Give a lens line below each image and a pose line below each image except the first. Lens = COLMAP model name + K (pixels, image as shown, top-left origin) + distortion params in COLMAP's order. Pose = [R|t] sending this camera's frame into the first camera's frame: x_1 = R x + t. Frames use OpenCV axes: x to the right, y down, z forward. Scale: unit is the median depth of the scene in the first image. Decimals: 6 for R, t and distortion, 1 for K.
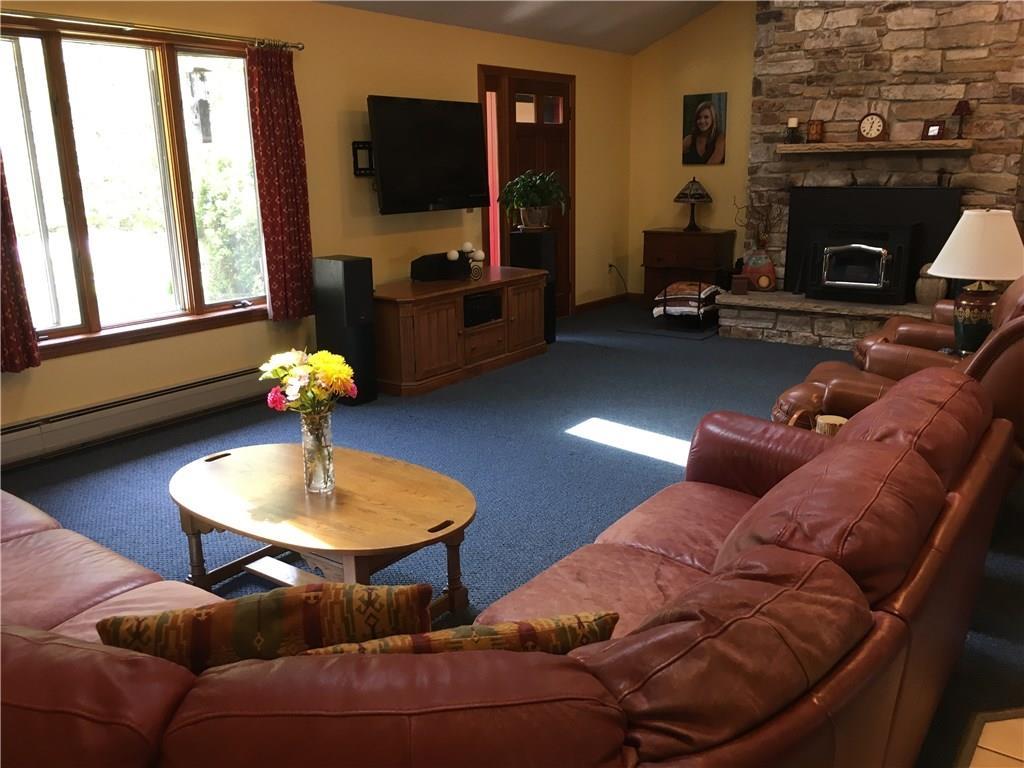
lens RADIAL K [[869.3, 0, 511.6], [0, 869.3, 386.7], [0, 0, 1]] dist [0.068583, -0.083180]
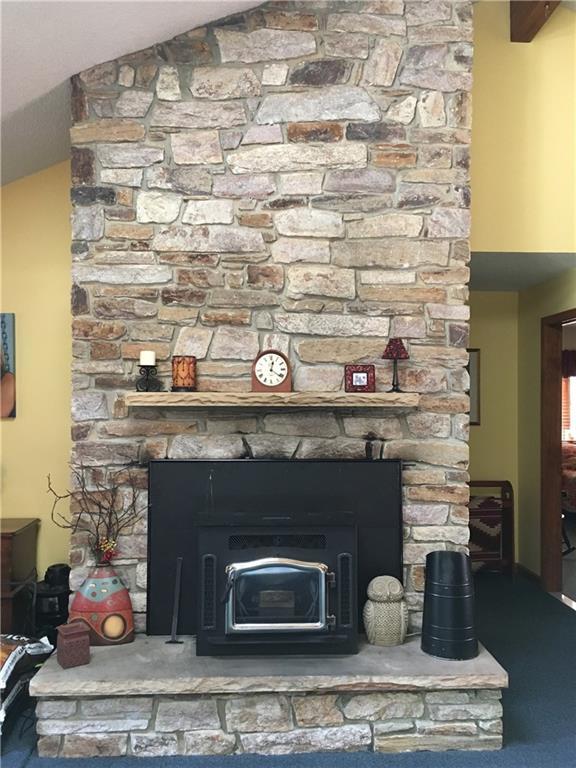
lens RADIAL K [[651.9, 0, 292.7], [0, 651.9, 383.7], [0, 0, 1]] dist [0.068583, -0.083180]
pose [[0.776106, 0.025788, 0.630075, 0.114834], [0.146156, 0.964600, -0.219510, -0.172989], [-0.613431, 0.262452, 0.744863, 0.617724]]
